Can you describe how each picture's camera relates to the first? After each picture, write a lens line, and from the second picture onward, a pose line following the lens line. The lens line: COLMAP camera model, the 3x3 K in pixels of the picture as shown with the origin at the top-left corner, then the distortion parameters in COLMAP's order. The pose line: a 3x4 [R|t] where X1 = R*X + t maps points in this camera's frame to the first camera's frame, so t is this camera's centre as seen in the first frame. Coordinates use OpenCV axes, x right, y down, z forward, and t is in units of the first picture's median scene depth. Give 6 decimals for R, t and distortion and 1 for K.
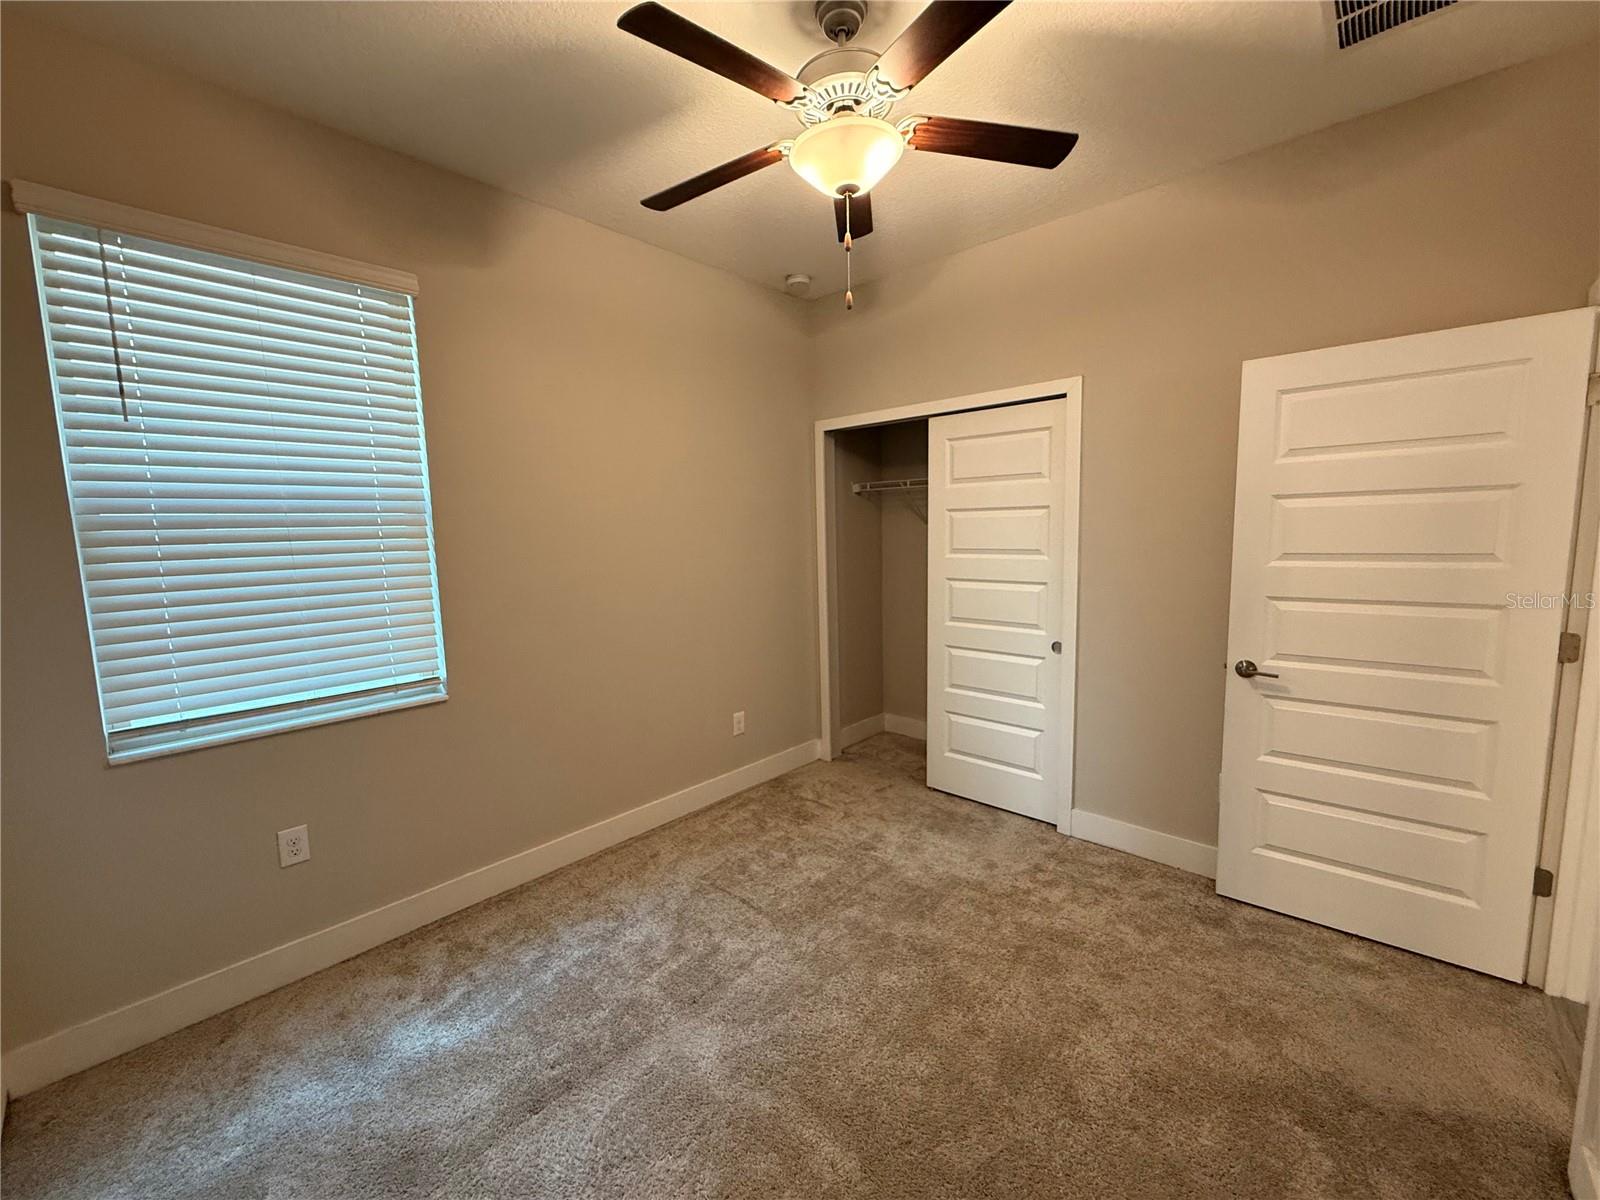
lens RADIAL K [[639.1, 0, 800.0], [0, 639.1, 600.0], [0, 0, 1]] dist [0.000110, -0.000019]
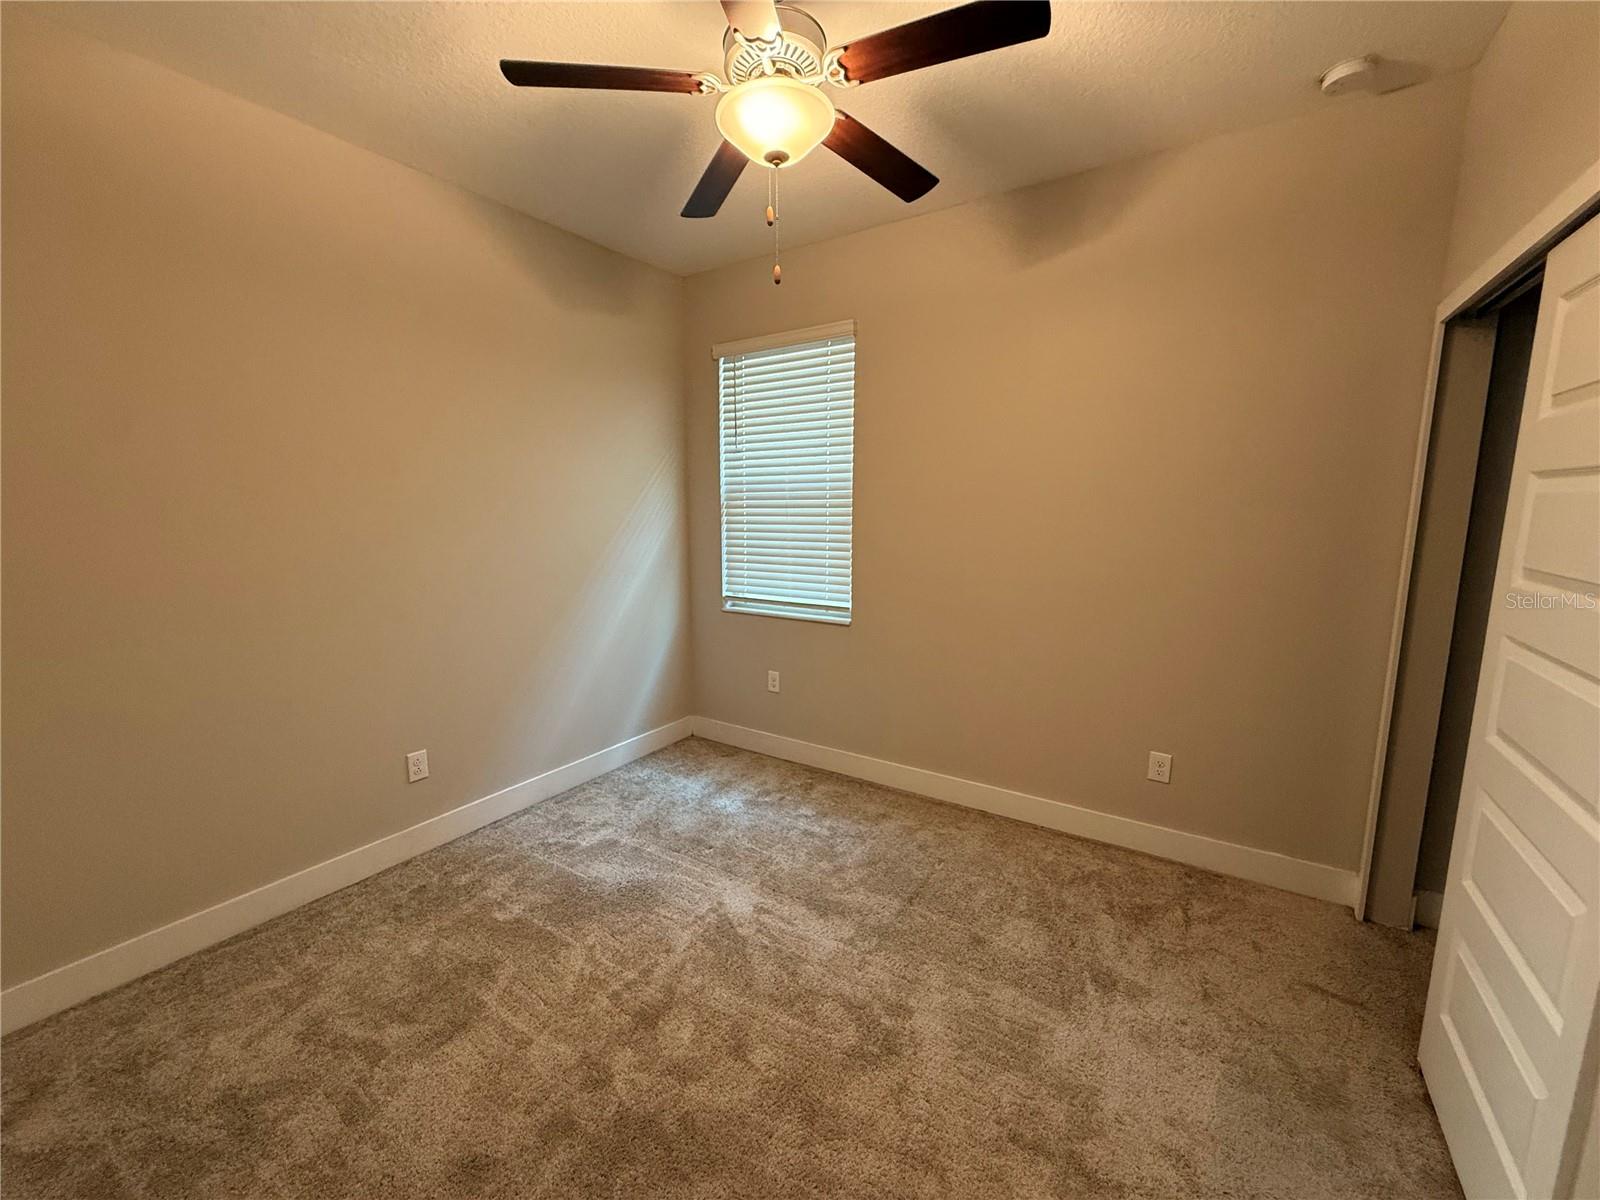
lens RADIAL K [[647.7, 0, 800.0], [0, 647.7, 600.0], [0, 0, 1]] dist [0.001406, 0.000241]
pose [[0.153036, 0.163442, -0.974611, 0.806920], [-0.109575, 0.982953, 0.147636, -0.094899], [0.982127, 0.084199, 0.168337, 0.654028]]
